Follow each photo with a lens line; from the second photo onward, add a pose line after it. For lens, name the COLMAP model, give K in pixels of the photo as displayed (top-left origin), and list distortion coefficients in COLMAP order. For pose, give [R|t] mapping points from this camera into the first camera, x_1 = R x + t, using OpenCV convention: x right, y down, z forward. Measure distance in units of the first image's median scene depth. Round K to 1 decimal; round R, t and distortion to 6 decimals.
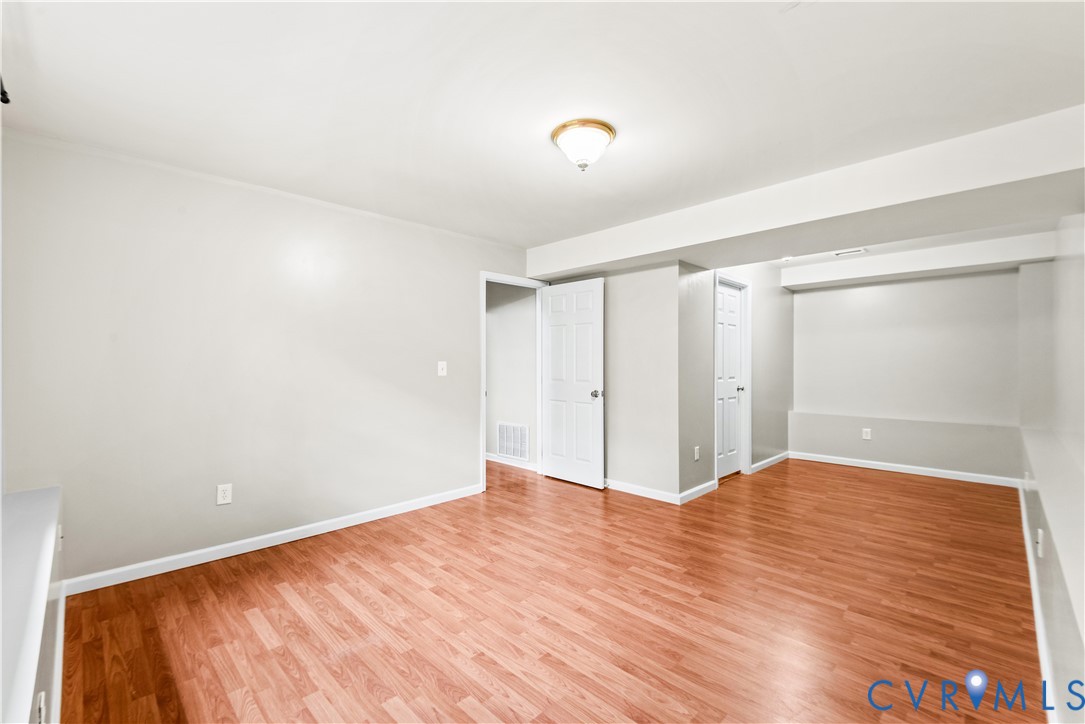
lens RADIAL K [[467.6, 0, 540.9], [0, 467.6, 369.1], [0, 0, 1]] dist [0.014344, -0.012580]
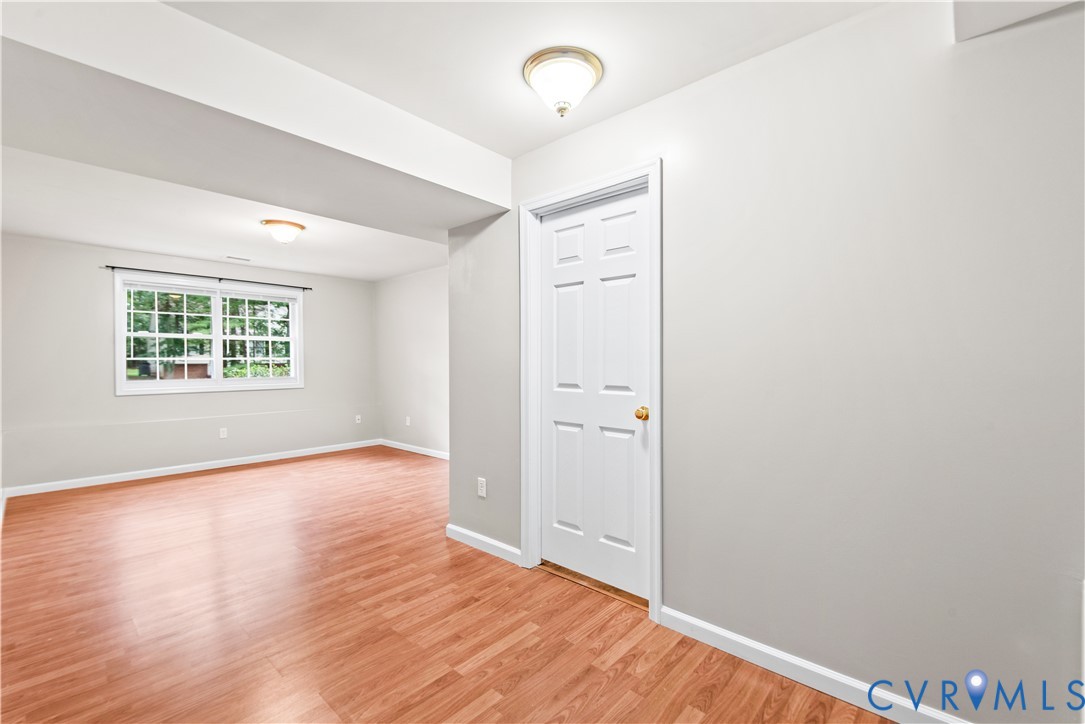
lens RADIAL K [[467.6, 0, 536.3], [0, 467.6, 365.7], [0, 0, 1]] dist [0.014344, -0.012580]
pose [[0.035926, 0.013650, -0.999261, 1.465959], [-0.009629, 0.999865, 0.013312, -0.016608], [0.999308, 0.009143, 0.036052, 1.501493]]
